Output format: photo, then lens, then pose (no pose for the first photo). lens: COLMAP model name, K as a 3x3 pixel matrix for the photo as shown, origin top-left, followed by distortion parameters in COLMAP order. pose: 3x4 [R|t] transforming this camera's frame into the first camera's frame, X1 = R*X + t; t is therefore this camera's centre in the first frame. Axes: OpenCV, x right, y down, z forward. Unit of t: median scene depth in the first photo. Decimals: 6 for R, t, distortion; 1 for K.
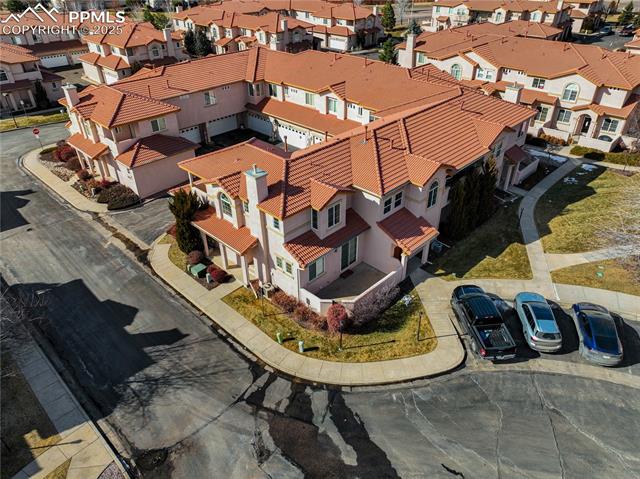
lens RADIAL K [[447.6, 0, 323.8], [0, 447.6, 240.1], [0, 0, 1]] dist [-0.009775, 0.029008]
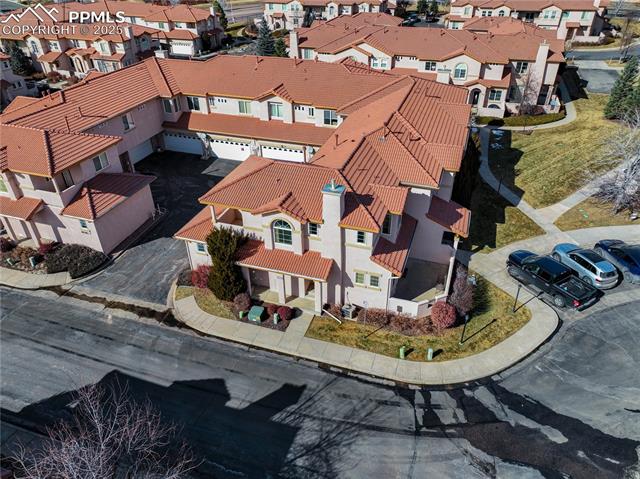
lens RADIAL K [[447.6, 0, 323.8], [0, 447.6, 240.1], [0, 0, 1]] dist [-0.009775, 0.029008]
pose [[0.902721, -0.239694, 0.357269, -0.336858], [0.239146, 0.969873, 0.046438, -0.061947], [-0.357636, 0.043518, 0.932847, 0.105294]]
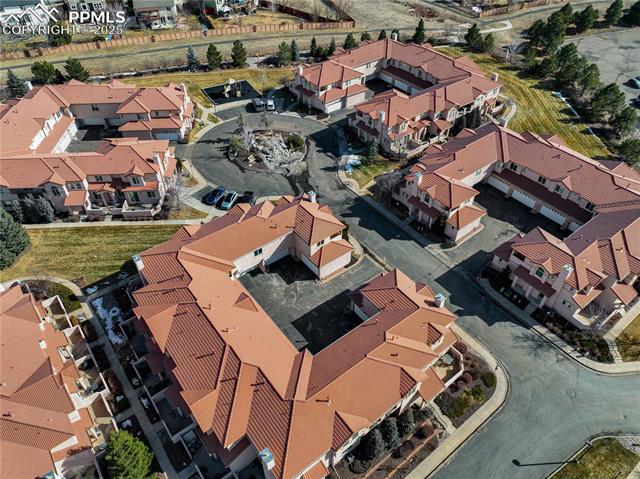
lens RADIAL K [[447.6, 0, 323.8], [0, 447.6, 240.1], [0, 0, 1]] dist [-0.009775, 0.029008]
pose [[-0.989330, -0.099255, 0.106653, -0.358652], [0.081307, 0.231307, 0.969477, -1.799879], [-0.120895, 0.967804, -0.220769, 1.220791]]
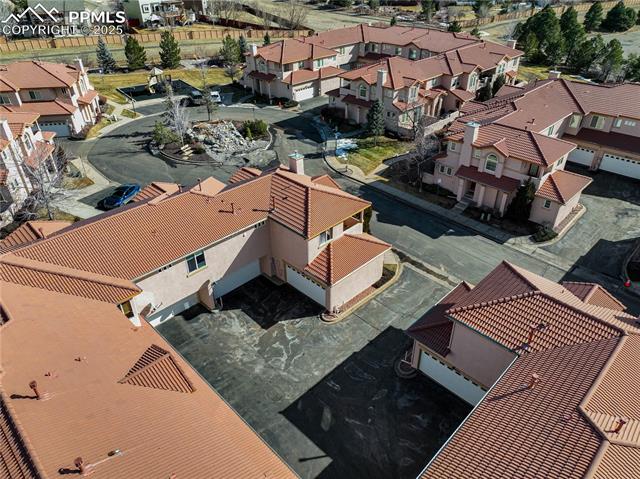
lens RADIAL K [[447.6, 0, 323.8], [0, 447.6, 240.1], [0, 0, 1]] dist [-0.009775, 0.029008]
pose [[-0.999810, -0.000876, 0.019455, -0.178200], [0.017538, 0.393820, 0.919020, -0.912492], [-0.008467, 0.919187, -0.393730, 1.192480]]
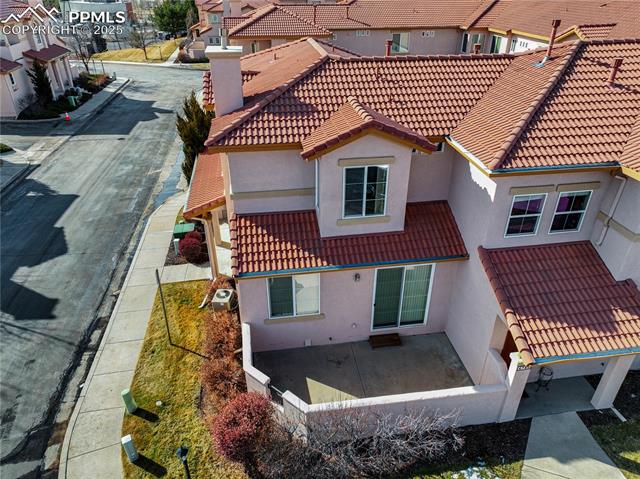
lens RADIAL K [[451.1, 0, 324.3], [0, 451.1, 238.6], [0, 0, 1]] dist [0.000826, 0.031239]
pose [[0.796738, 0.312894, -0.517017, 0.152497], [-0.340326, 0.939278, 0.043991, -0.013446], [0.499387, 0.140905, 0.854844, 0.437021]]
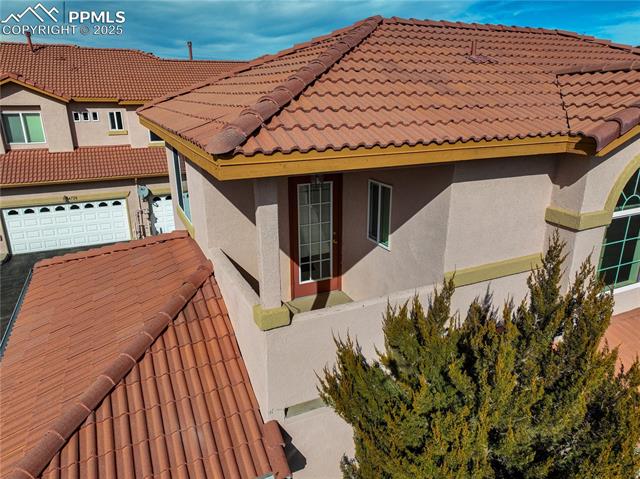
lens RADIAL K [[447.6, 0, 323.8], [0, 447.6, 240.1], [0, 0, 1]] dist [-0.009775, 0.029008]
pose [[0.358834, -0.289895, 0.887242, -0.316842], [0.516616, 0.853360, 0.069886, -0.113004], [-0.777397, 0.433286, 0.455980, 0.738636]]
